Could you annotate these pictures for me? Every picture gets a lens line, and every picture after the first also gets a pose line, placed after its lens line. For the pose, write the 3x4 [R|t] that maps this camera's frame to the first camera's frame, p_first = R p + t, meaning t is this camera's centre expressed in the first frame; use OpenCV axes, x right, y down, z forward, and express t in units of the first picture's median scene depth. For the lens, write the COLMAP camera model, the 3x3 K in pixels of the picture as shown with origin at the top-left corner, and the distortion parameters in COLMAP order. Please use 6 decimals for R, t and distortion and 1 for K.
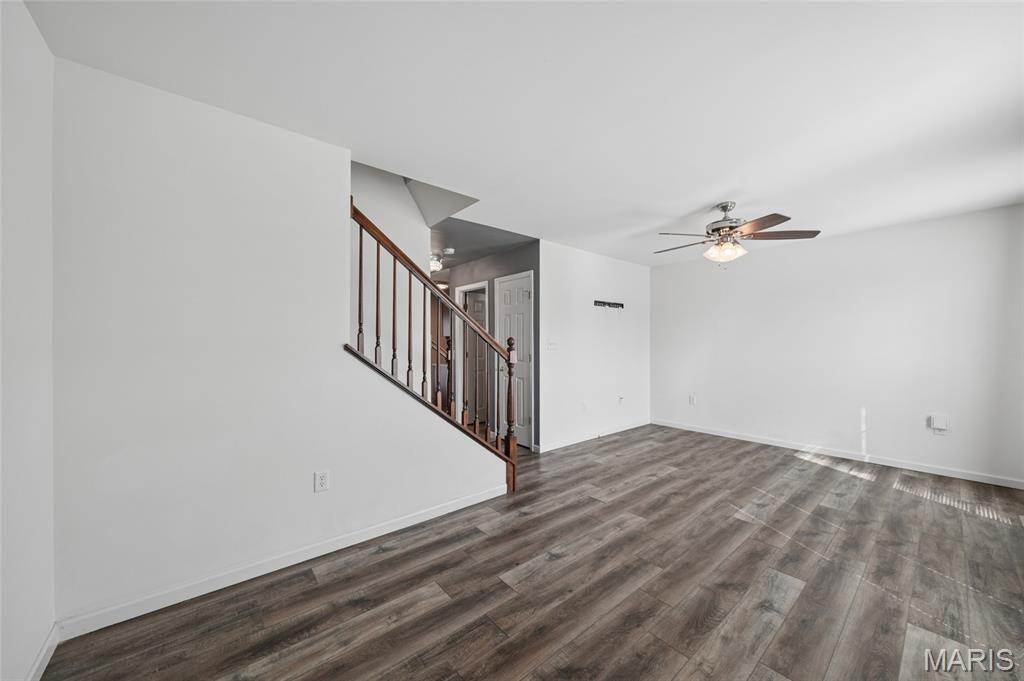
lens RADIAL K [[366.9, 0, 512.4], [0, 366.9, 344.5], [0, 0, 1]] dist [-0.003242, -0.000073]
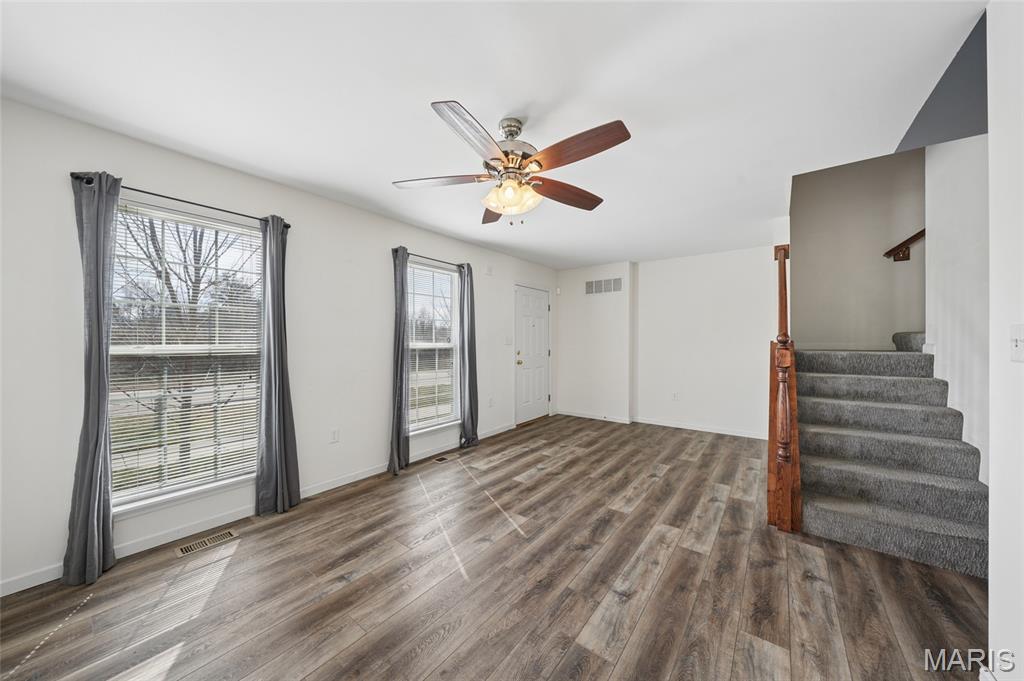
lens RADIAL K [[338.3, 0, 509.5], [0, 338.3, 341.9], [0, 0, 1]] dist [0.000192, 0.000002]
pose [[-0.978007, 0.000763, -0.208570, 0.869124], [-0.000265, 0.999988, 0.004898, -0.006925], [0.208571, 0.004845, -0.977995, 1.939546]]
